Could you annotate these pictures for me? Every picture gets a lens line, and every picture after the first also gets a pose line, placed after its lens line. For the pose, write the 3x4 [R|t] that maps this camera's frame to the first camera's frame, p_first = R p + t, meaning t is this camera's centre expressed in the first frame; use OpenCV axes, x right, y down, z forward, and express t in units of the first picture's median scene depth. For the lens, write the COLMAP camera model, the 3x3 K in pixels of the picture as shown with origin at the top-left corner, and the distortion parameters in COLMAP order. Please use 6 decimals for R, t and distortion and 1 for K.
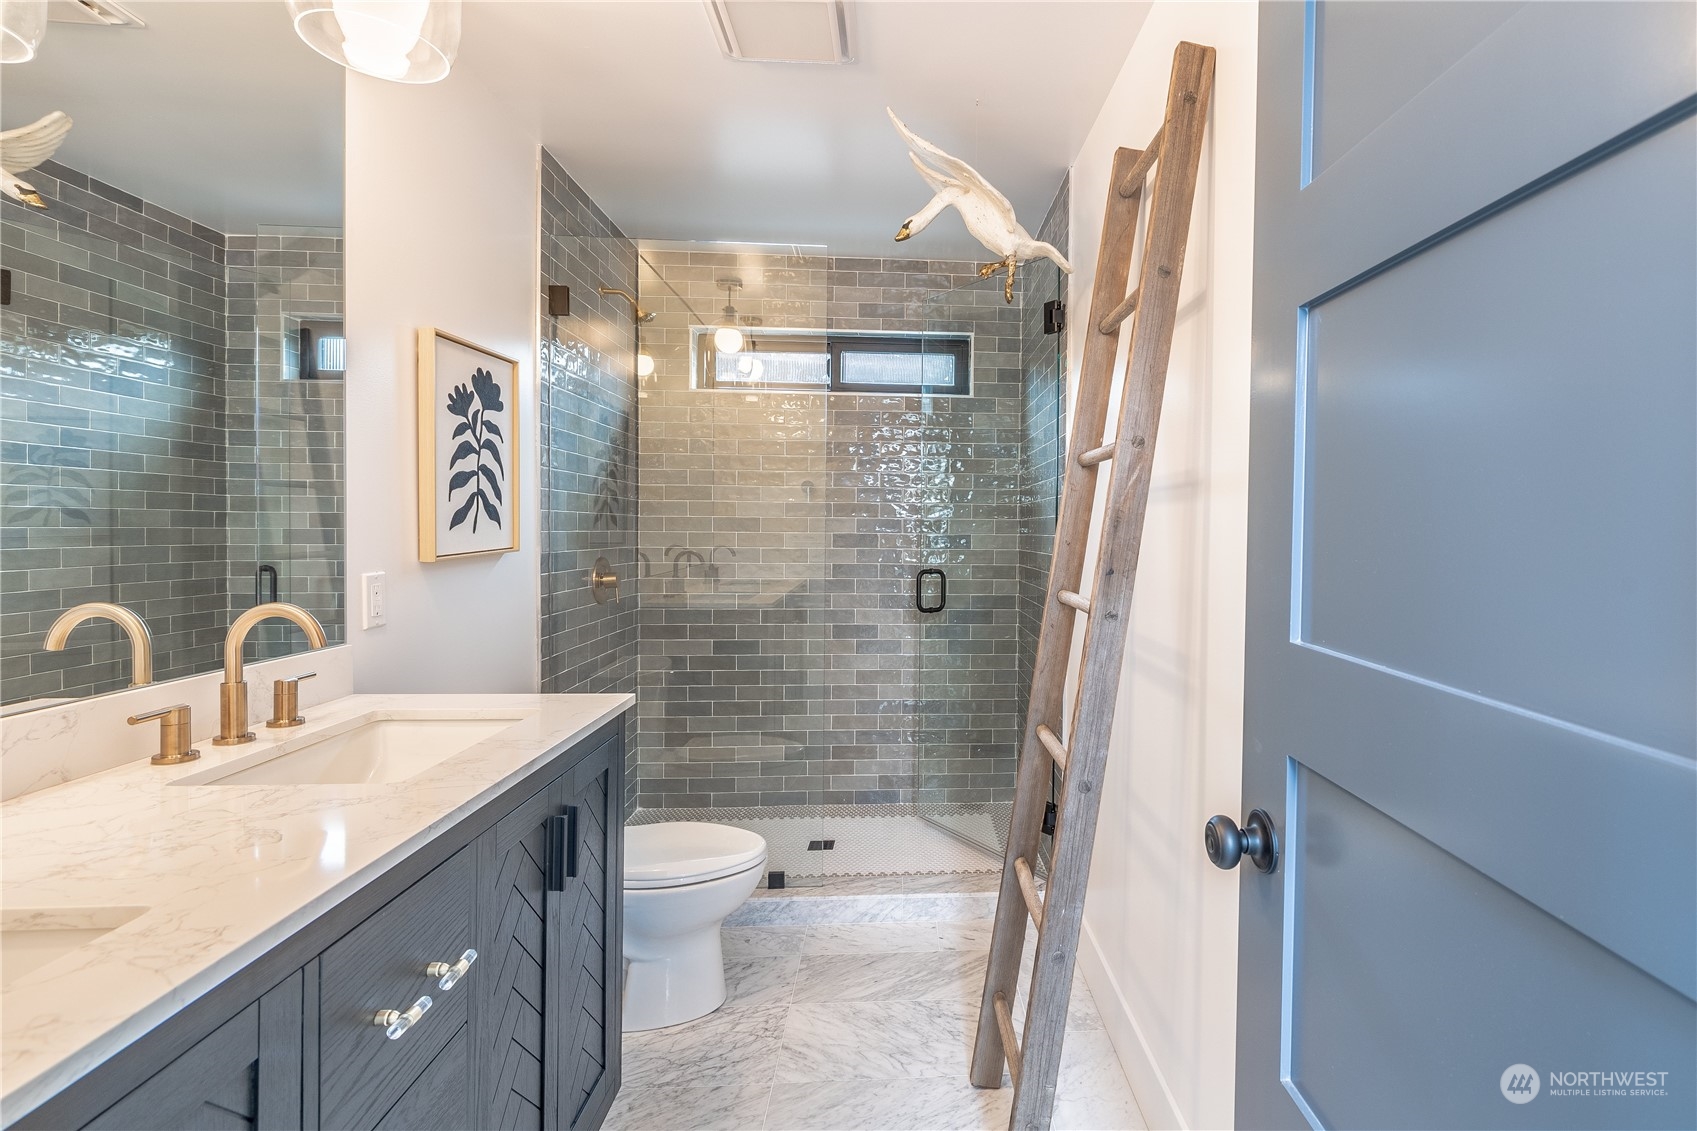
lens RADIAL K [[828.7, 0, 955.8], [0, 828.7, 544.3], [0, 0, 1]] dist [0.015163, 0.000196]
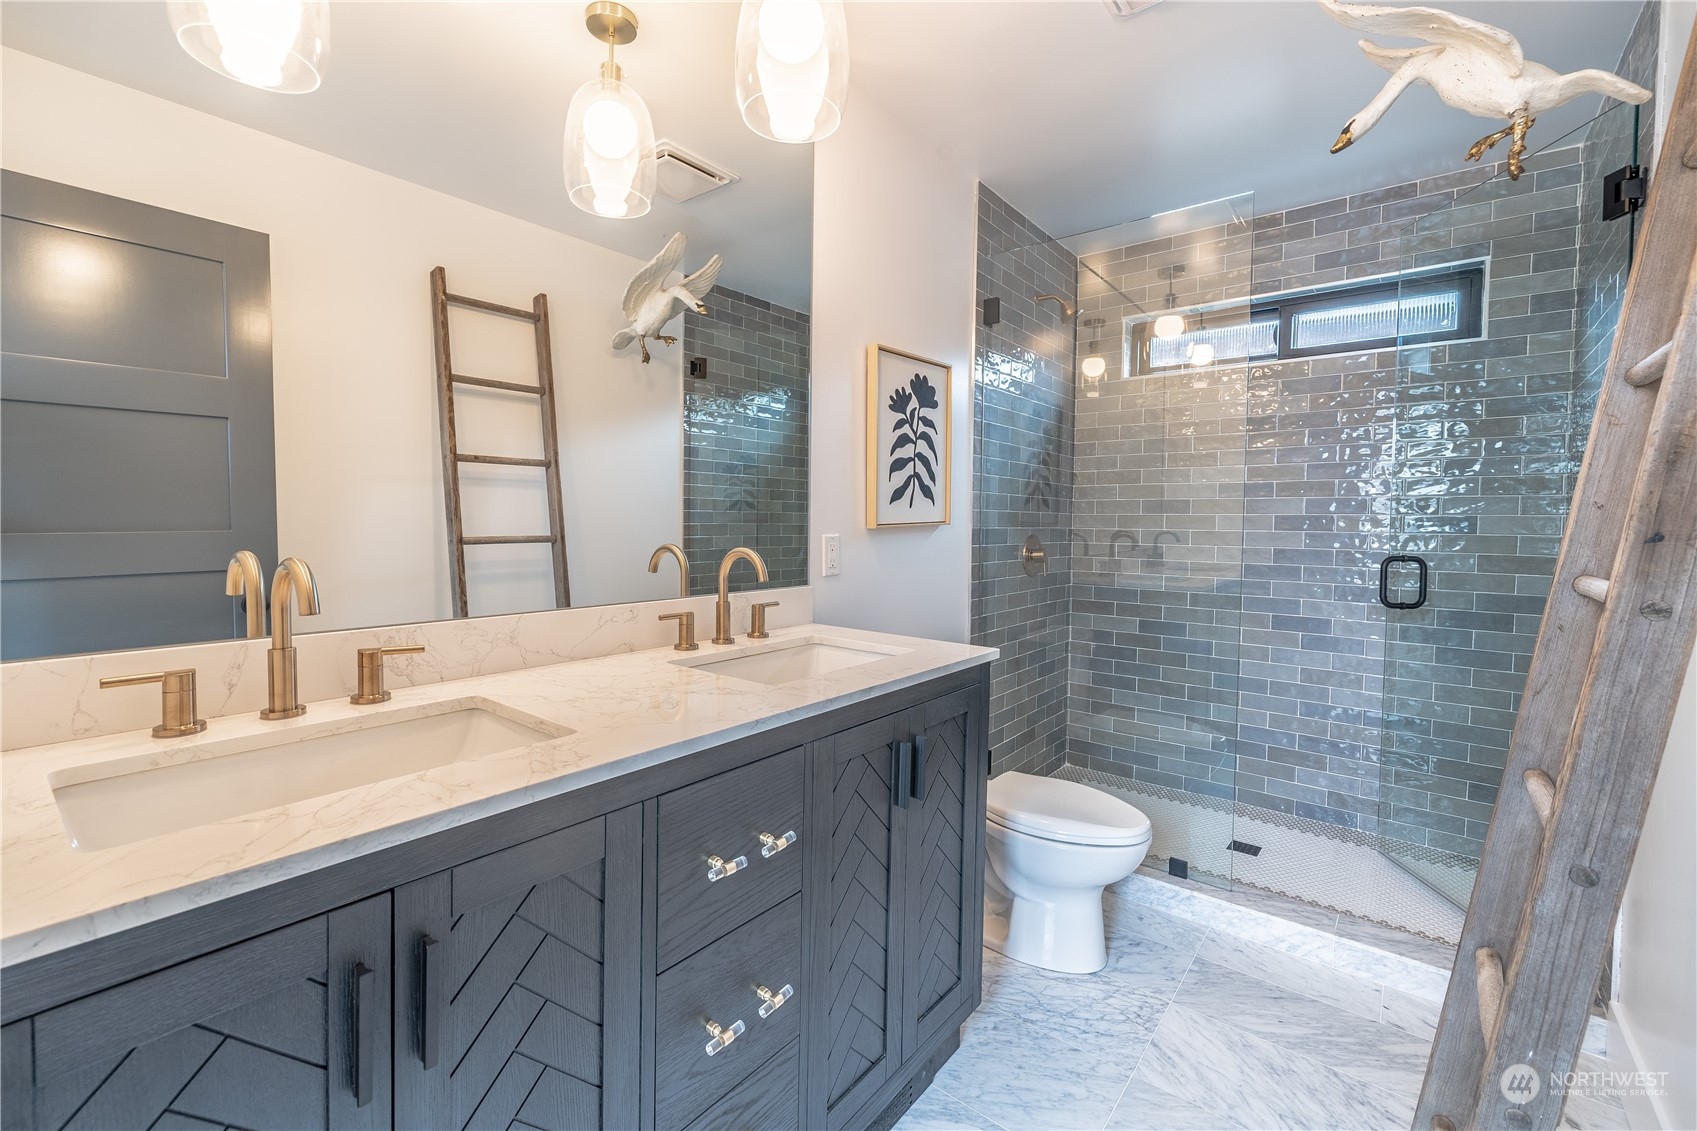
lens RADIAL K [[723.2, 0, 838.9], [0, 723.2, 544.8], [0, 0, 1]] dist [0.009867, 0.000465]
pose [[0.730203, 0.022293, -0.682867, 0.061273], [-0.017822, 0.999749, 0.013580, 0.021887], [0.682998, 0.002254, 0.730417, 0.105622]]
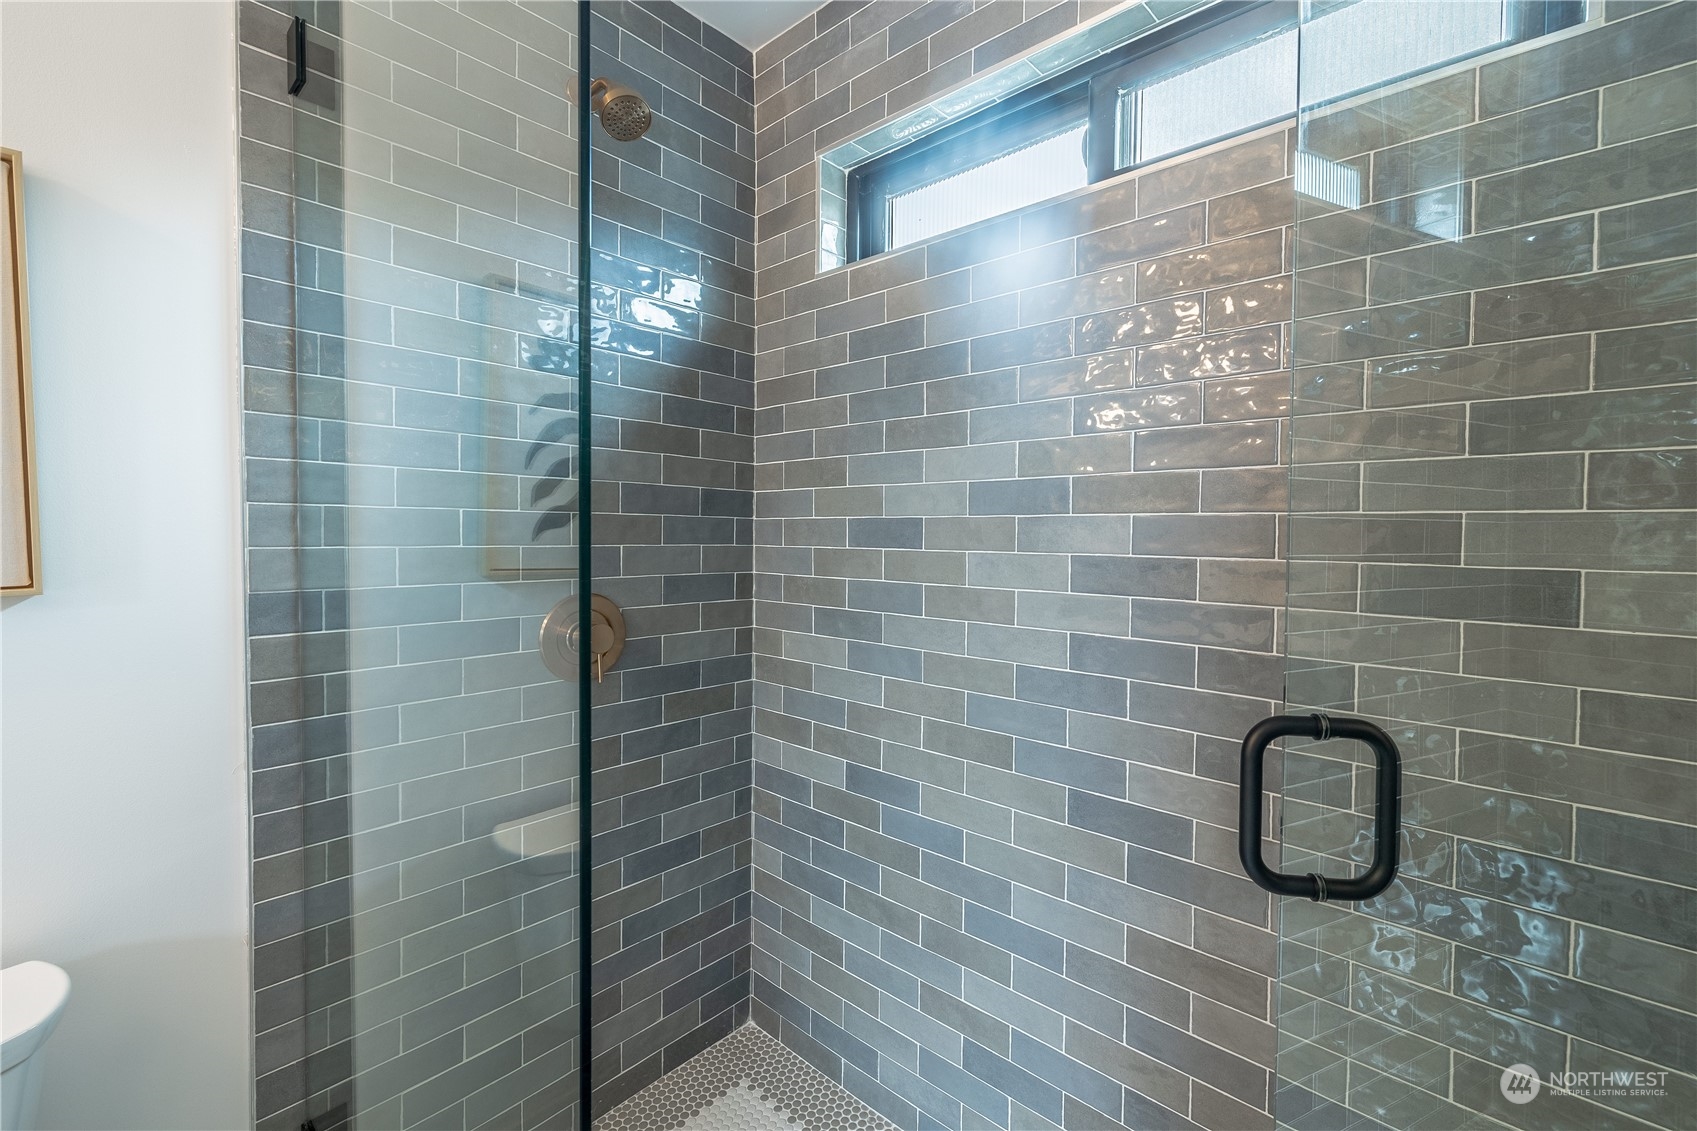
lens RADIAL K [[723.2, 0, 838.9], [0, 723.2, 544.8], [0, 0, 1]] dist [0.009867, 0.000465]
pose [[0.680017, 0.011796, -0.733102, 0.034989], [-0.018295, 0.999832, -0.000882, -0.020276], [0.732968, 0.014012, 0.680118, 0.863035]]
